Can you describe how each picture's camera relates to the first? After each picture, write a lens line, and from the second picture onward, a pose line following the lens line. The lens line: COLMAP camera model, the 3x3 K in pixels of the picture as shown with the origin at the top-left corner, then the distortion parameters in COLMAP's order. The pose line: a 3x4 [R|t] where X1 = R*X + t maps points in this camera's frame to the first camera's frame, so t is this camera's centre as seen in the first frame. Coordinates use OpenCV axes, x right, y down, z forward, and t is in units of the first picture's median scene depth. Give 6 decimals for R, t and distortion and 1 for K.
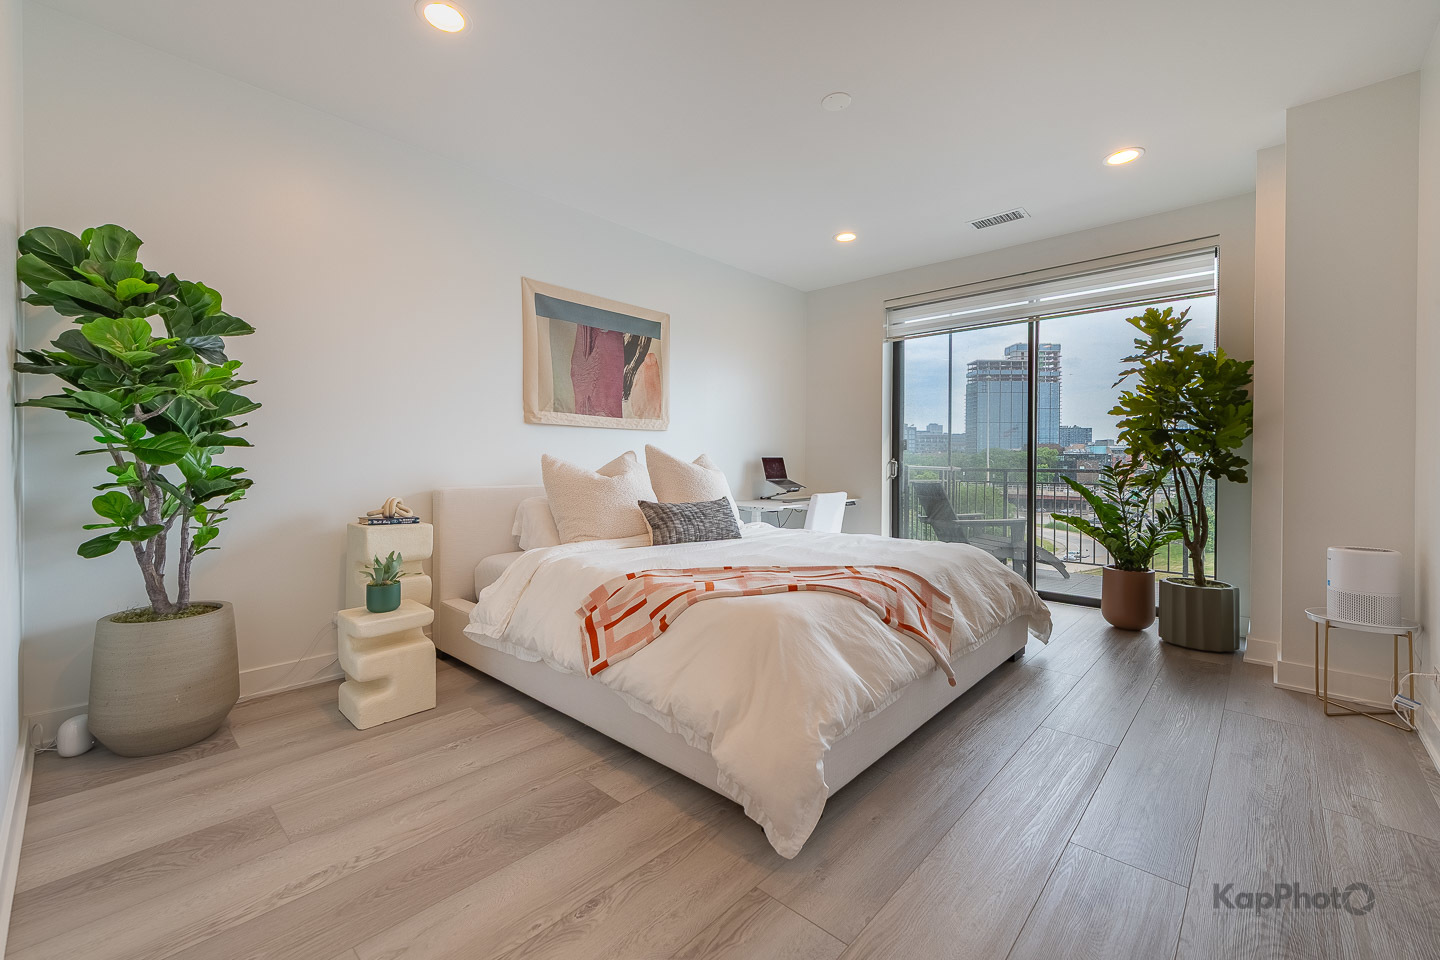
lens RADIAL K [[581.7, 0, 701.3], [0, 581.7, 477.2], [0, 0, 1]] dist [0.010450, -0.004194]
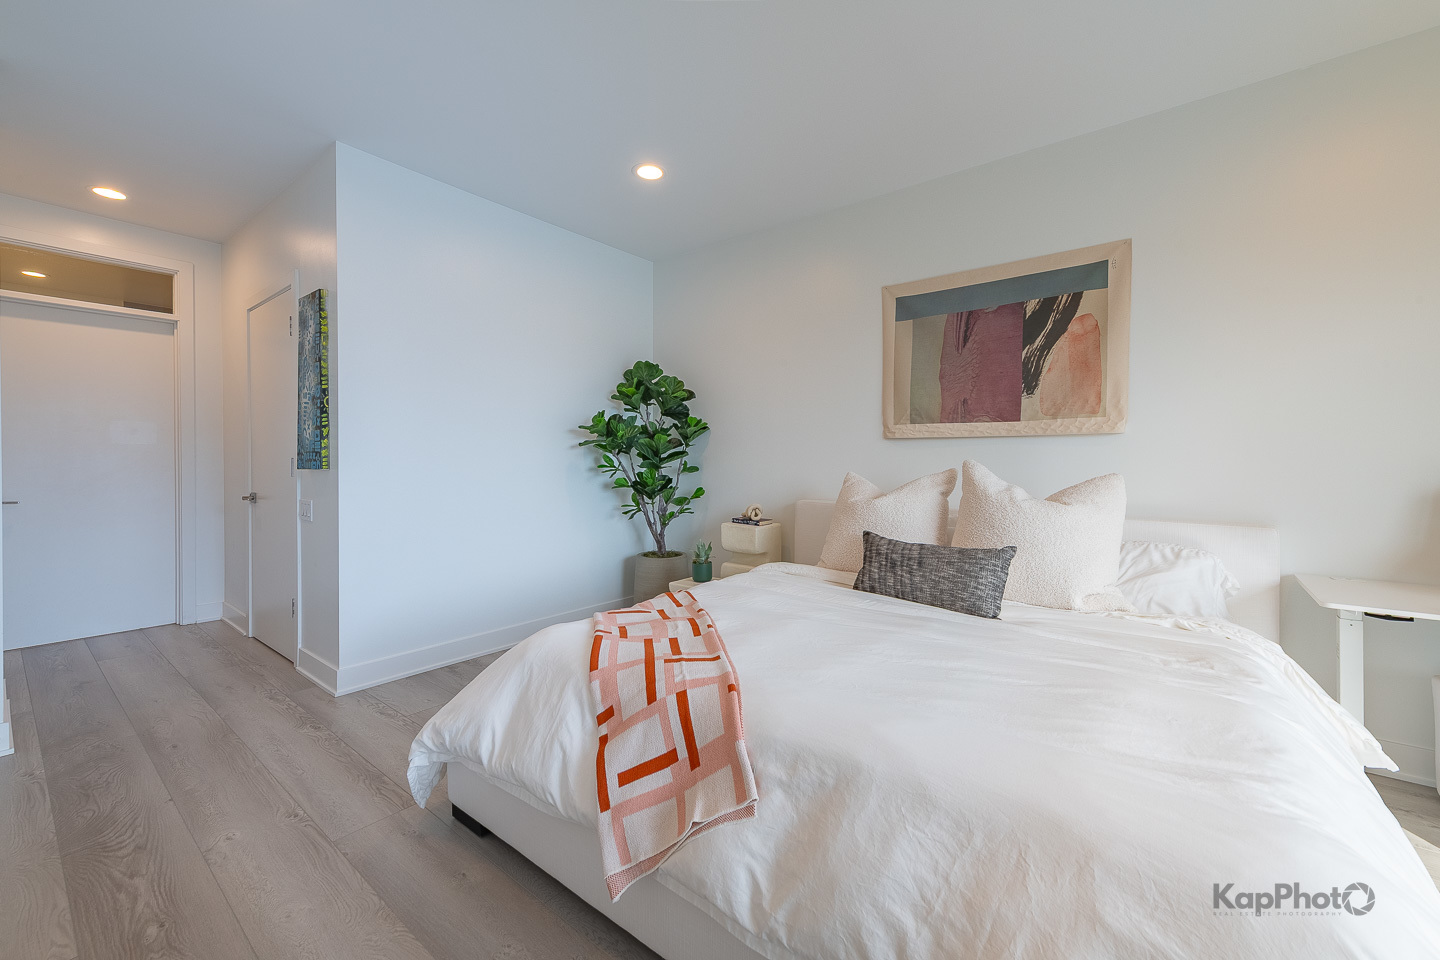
lens RADIAL K [[580.5, 0, 719.6], [0, 580.5, 470.0], [0, 0, 1]] dist [0.017147, -0.000284]
pose [[0.089191, 0.016108, -0.995884, 0.566384], [-0.024556, 0.999601, 0.013969, -0.043384], [0.995712, 0.023209, 0.089551, 0.583606]]
